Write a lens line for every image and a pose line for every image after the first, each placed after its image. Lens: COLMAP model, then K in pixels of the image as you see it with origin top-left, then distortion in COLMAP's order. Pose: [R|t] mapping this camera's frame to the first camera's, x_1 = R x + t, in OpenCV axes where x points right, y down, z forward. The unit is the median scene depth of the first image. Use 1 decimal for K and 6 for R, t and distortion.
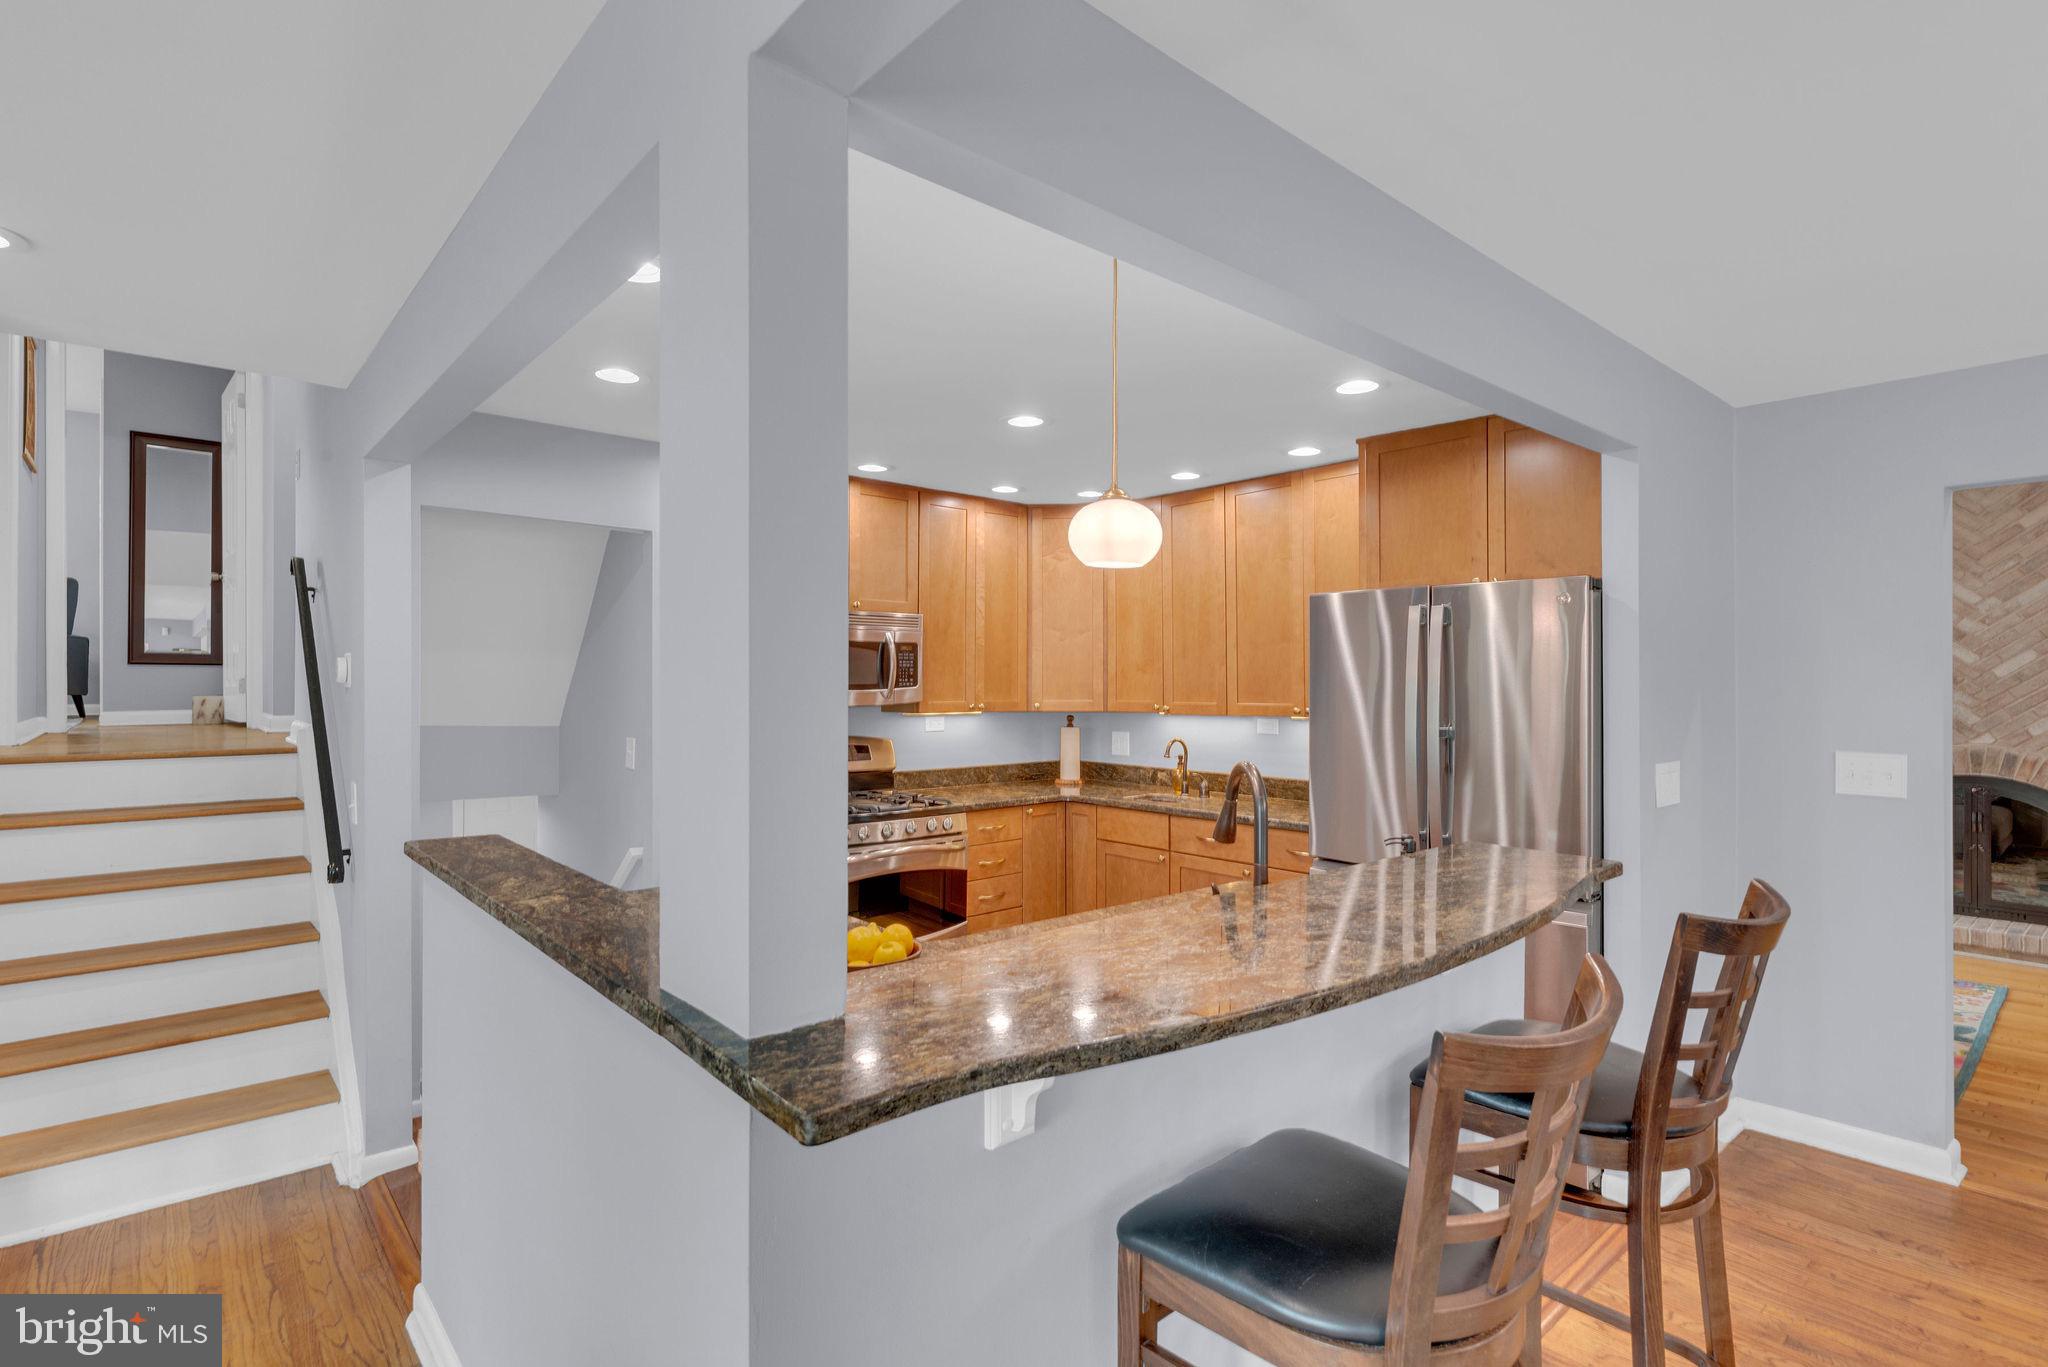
lens RADIAL K [[1003.7, 0, 1024.0], [0, 1003.7, 683.5], [0, 0, 1]] dist [-0.000292, 0.000750]
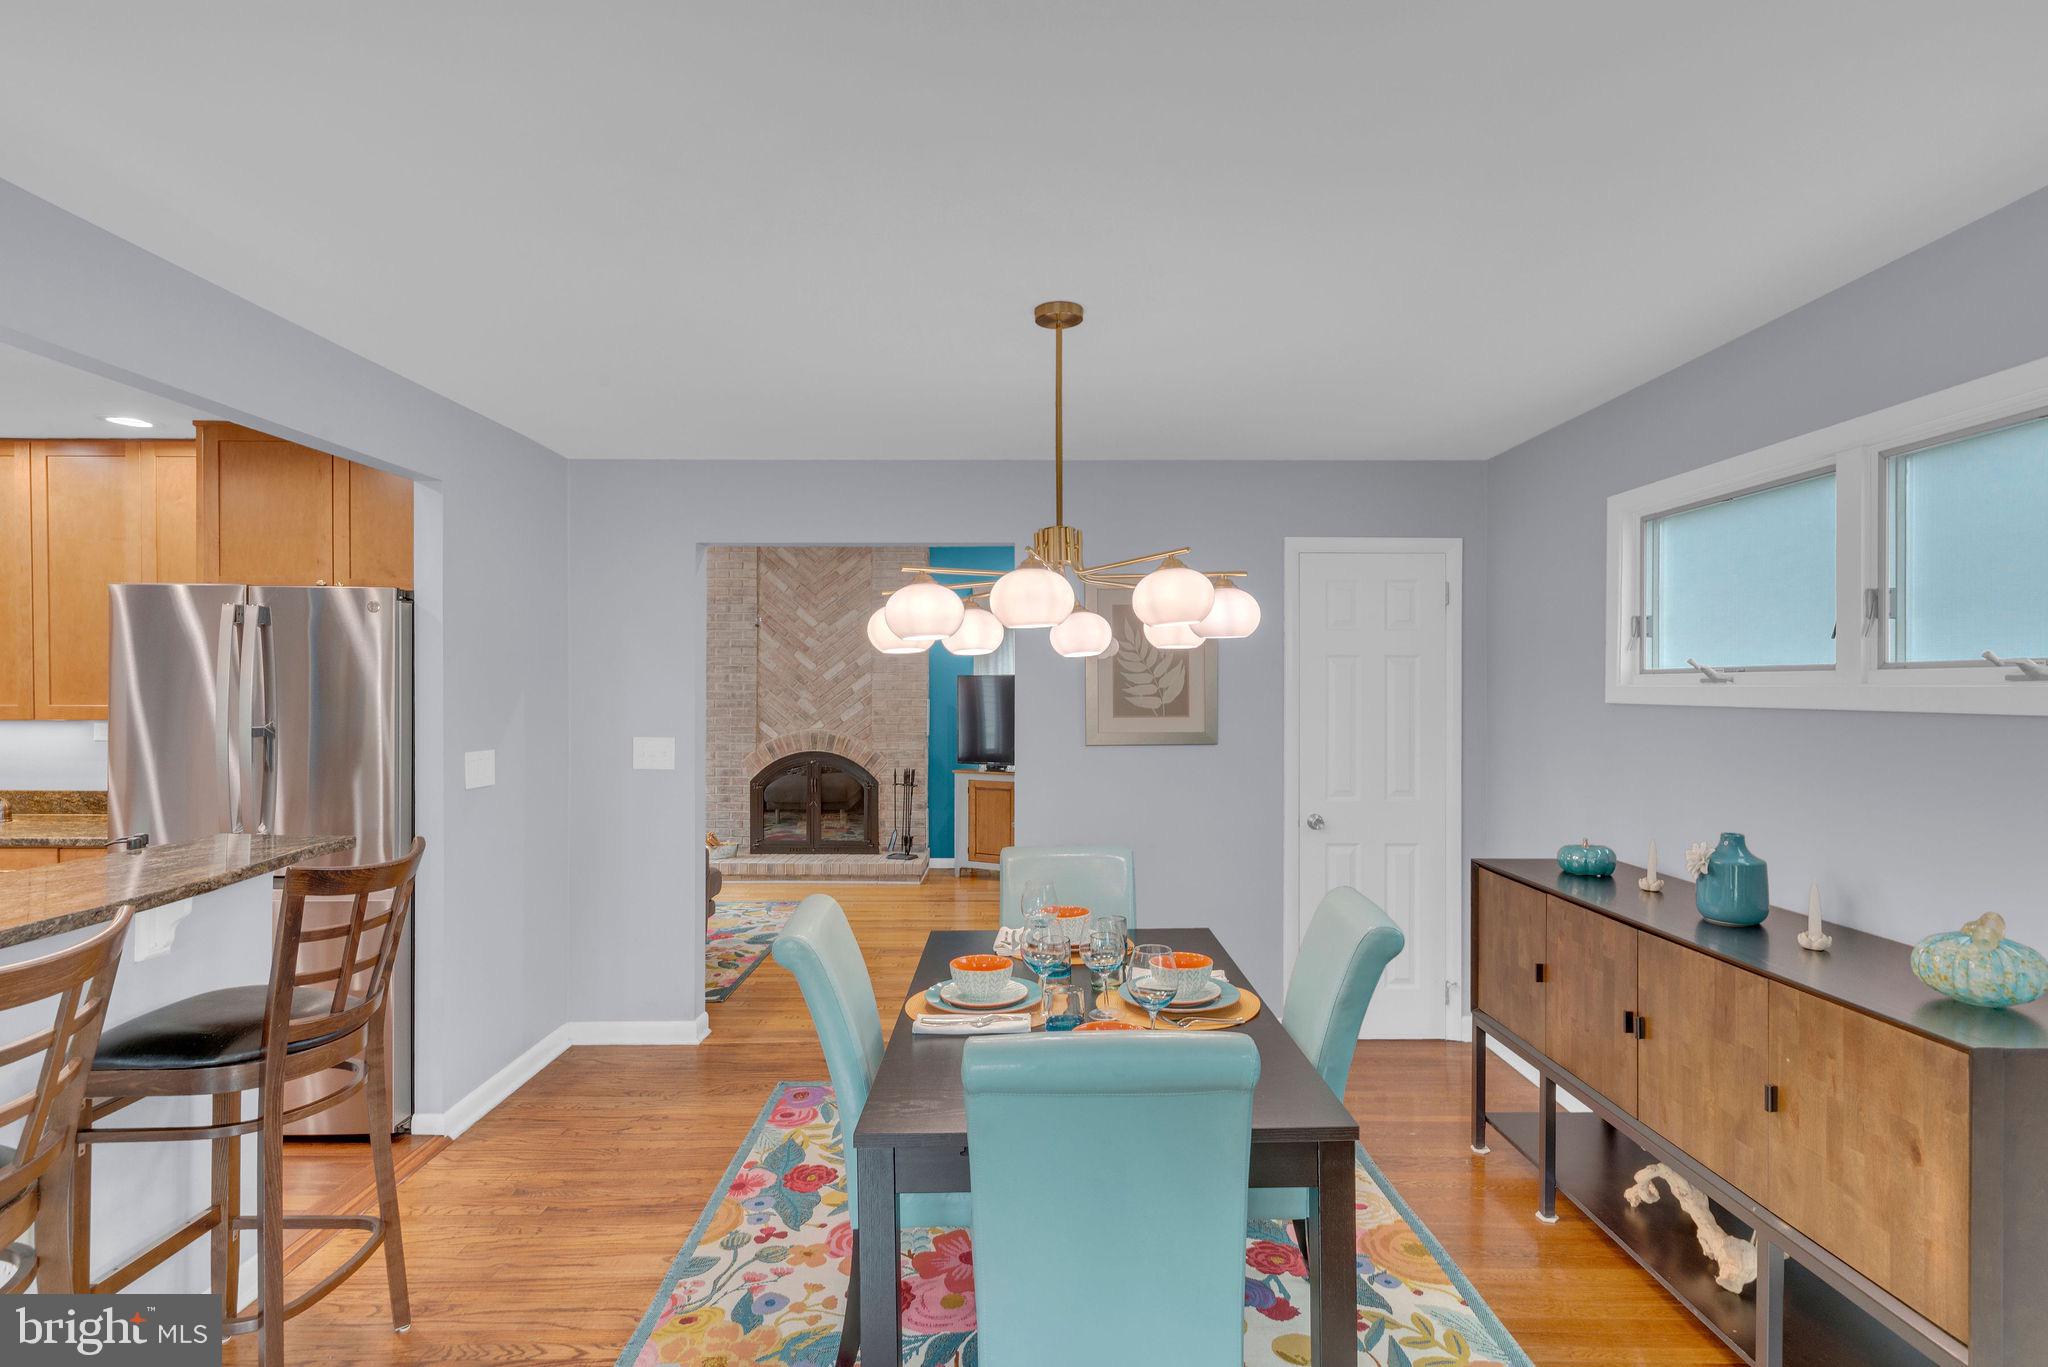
lens RADIAL K [[1025.2, 0, 1030.3], [0, 1025.2, 692.9], [0, 0, 1]] dist [0.000180, 0.000624]
pose [[0.650356, -0.002250, 0.759626, 0.092062], [-0.005423, 0.999956, 0.007604, -0.001088], [-0.759610, -0.009065, 0.650316, -0.172118]]
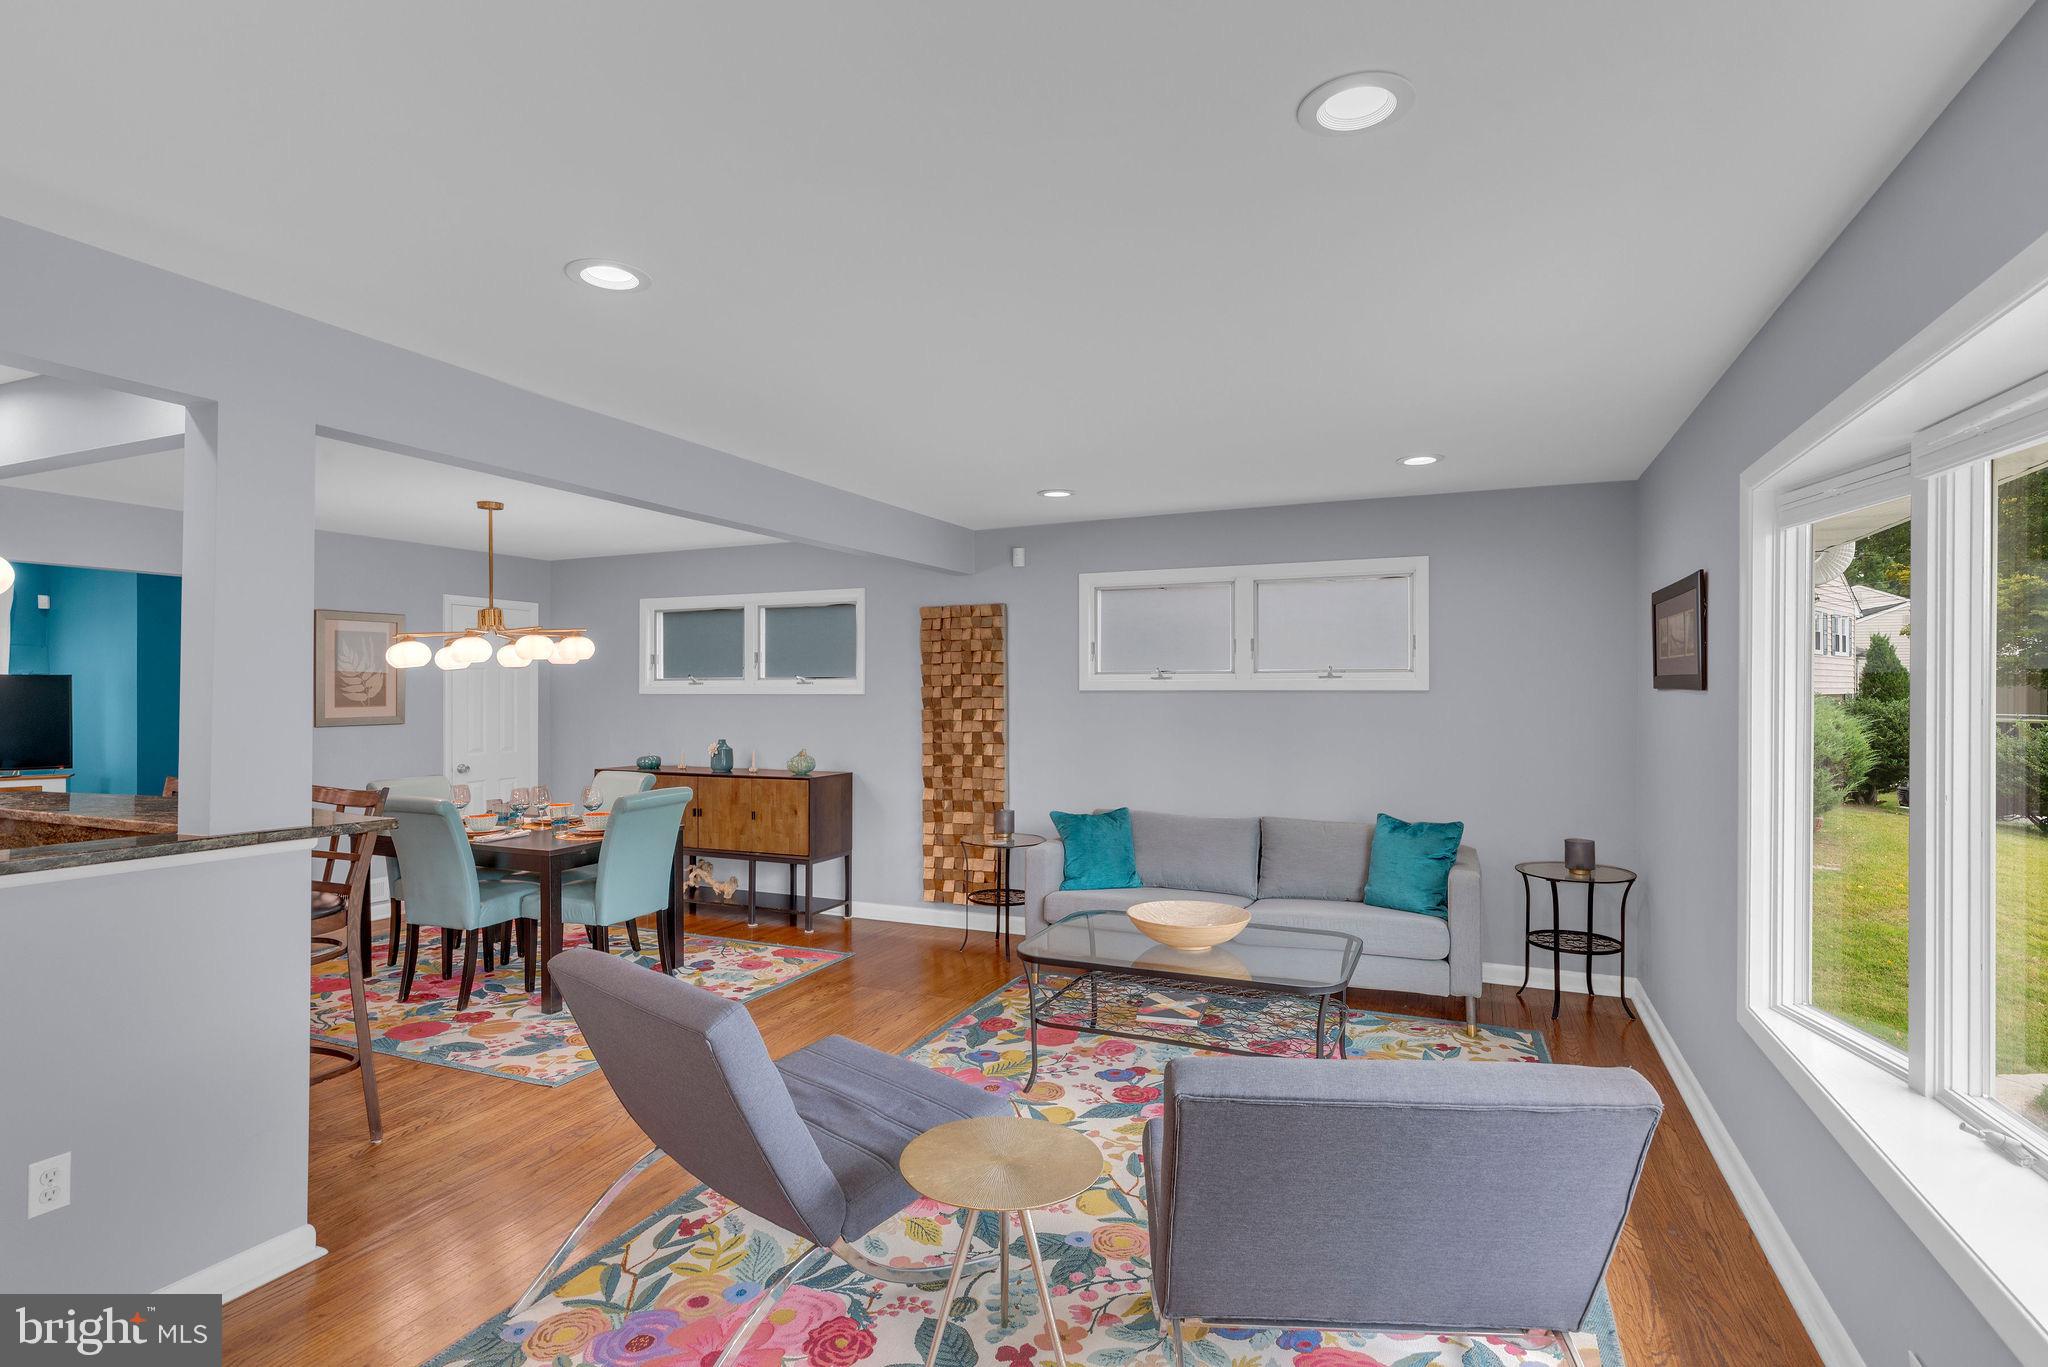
lens RADIAL K [[1025.2, 0, 1030.3], [0, 1025.2, 692.9], [0, 0, 1]] dist [0.000180, 0.000624]
pose [[-0.430007, -0.000451, 0.902826, -0.789738], [-0.003372, 0.999994, -0.001106, 0.006900], [-0.902819, -0.003519, -0.430006, 0.130172]]
